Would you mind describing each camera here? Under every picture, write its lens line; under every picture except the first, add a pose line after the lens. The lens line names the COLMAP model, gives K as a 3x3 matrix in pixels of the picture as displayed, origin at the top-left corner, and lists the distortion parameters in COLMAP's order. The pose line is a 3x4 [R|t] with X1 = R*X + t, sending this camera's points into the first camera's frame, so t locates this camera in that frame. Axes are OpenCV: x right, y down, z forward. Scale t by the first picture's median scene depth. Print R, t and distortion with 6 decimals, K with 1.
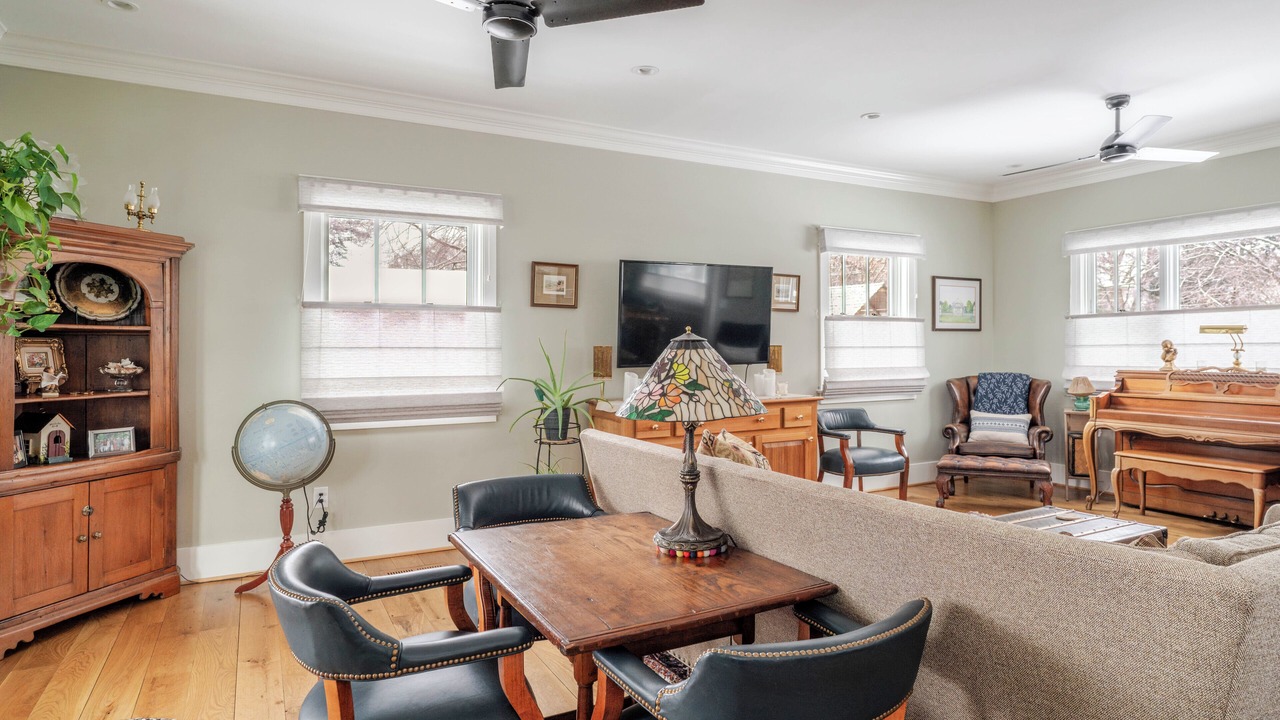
lens RADIAL K [[761.3, 0, 557.4], [0, 761.3, 347.9], [0, 0, 1]] dist [-0.008694, -0.000044]
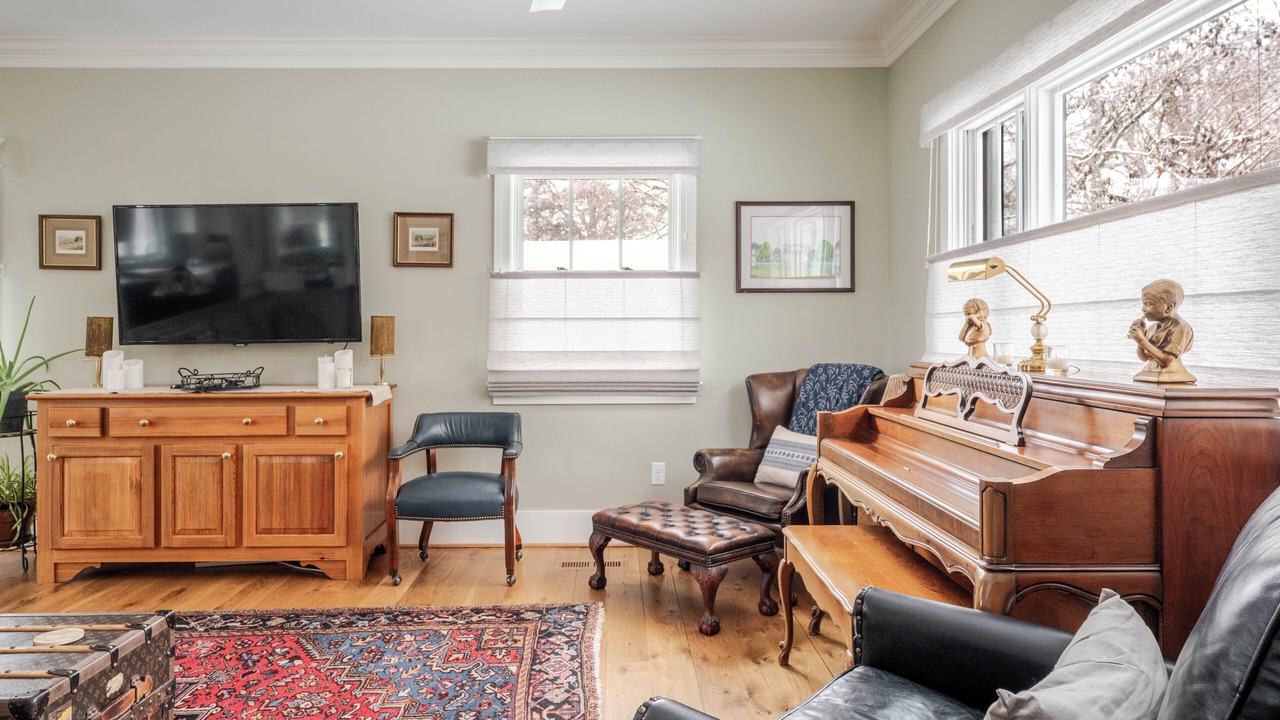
lens RADIAL K [[830.7, 0, 568.9], [0, 830.7, 316.9], [0, 0, 1]] dist [-0.000093, -0.002902]
pose [[0.890939, 0.001407, -0.454121, 0.676792], [-0.002542, 0.999995, -0.001890, -0.001196], [0.454116, 0.002838, 0.890938, 0.349375]]
